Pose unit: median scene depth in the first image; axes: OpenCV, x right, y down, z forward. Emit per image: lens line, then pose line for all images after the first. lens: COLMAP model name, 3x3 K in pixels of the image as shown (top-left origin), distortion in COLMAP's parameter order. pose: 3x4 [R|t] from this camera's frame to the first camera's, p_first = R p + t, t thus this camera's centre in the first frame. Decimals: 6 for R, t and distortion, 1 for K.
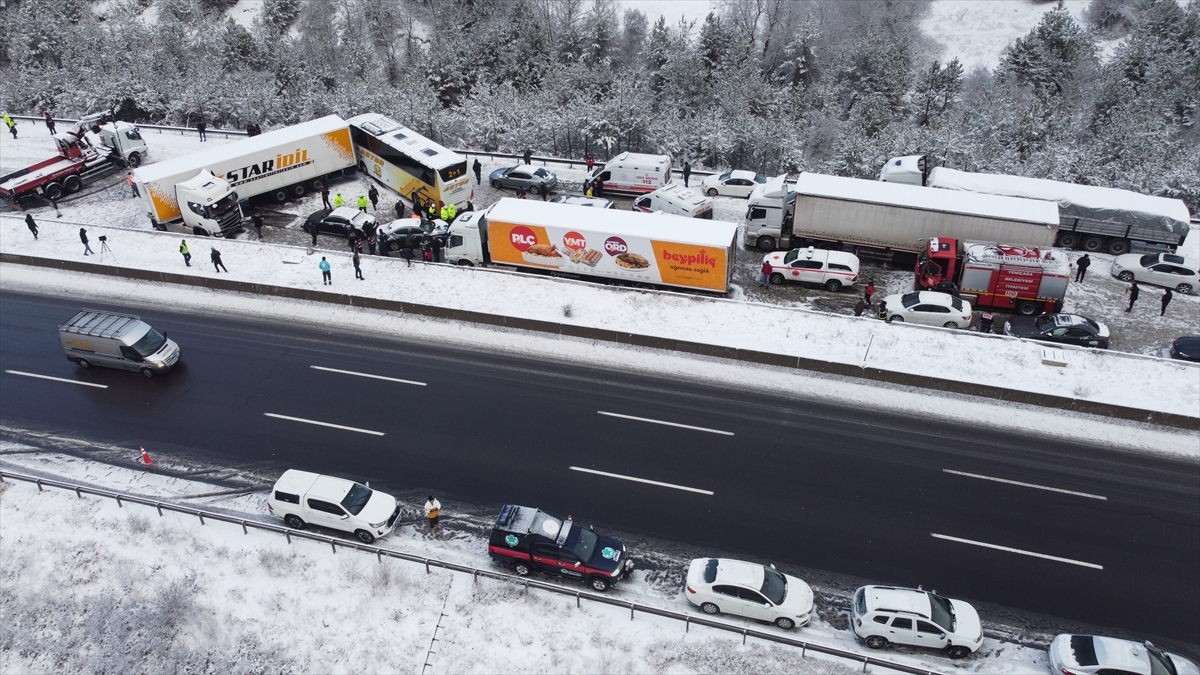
lens RADIAL K [[911.5, 0, 600.0], [0, 911.5, 337.5], [0, 0, 1]] dist [0.004551, -0.005553]
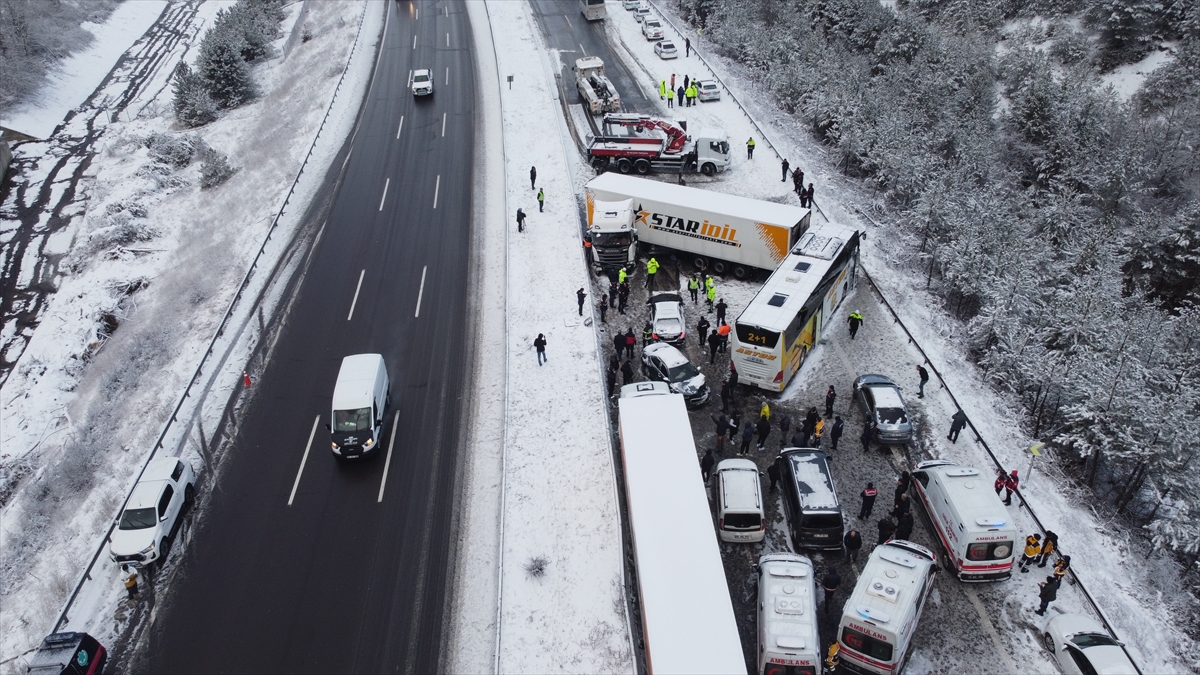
lens RADIAL K [[911.5, 0, 600.0], [0, 911.5, 337.5], [0, 0, 1]] dist [0.004551, -0.005553]
pose [[0.347485, 0.510679, -0.786423, 0.350860], [-0.504453, 0.808788, 0.302307, -0.321330], [0.790431, 0.291666, 0.538655, 0.485047]]
